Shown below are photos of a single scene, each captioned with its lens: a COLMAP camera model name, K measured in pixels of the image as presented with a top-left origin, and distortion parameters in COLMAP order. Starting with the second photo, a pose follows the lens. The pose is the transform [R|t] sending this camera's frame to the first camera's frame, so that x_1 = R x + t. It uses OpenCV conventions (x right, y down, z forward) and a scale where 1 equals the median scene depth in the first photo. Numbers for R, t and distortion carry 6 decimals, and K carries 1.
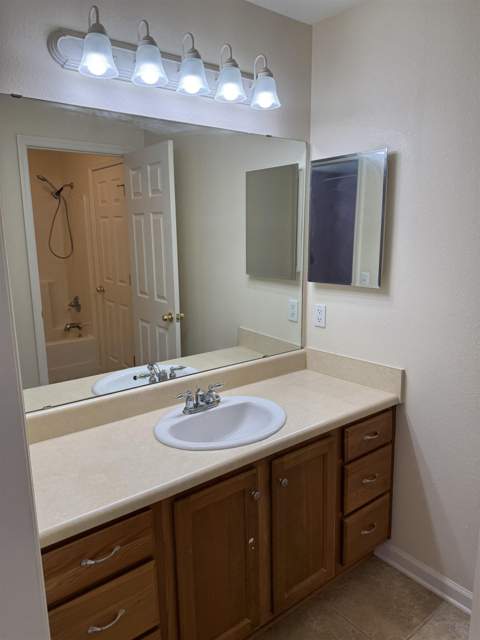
lens RADIAL K [[452.5, 0, 240.0], [0, 452.5, 320.0], [0, 0, 1]] dist [0.031263, -0.002123]
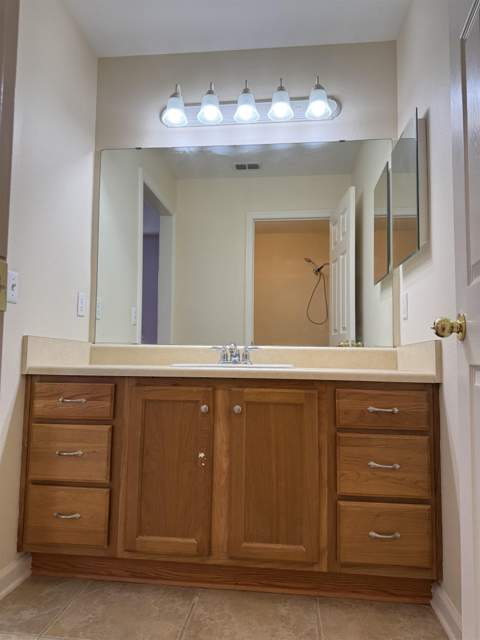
lens RADIAL K [[452.5, 0, 240.0], [0, 452.5, 320.0], [0, 0, 1]] dist [0.031263, -0.002123]
pose [[0.718491, -0.031796, -0.694809, 0.706103], [-0.153777, 0.966972, -0.203270, 0.310702], [0.678324, 0.252893, 0.689871, 0.190459]]
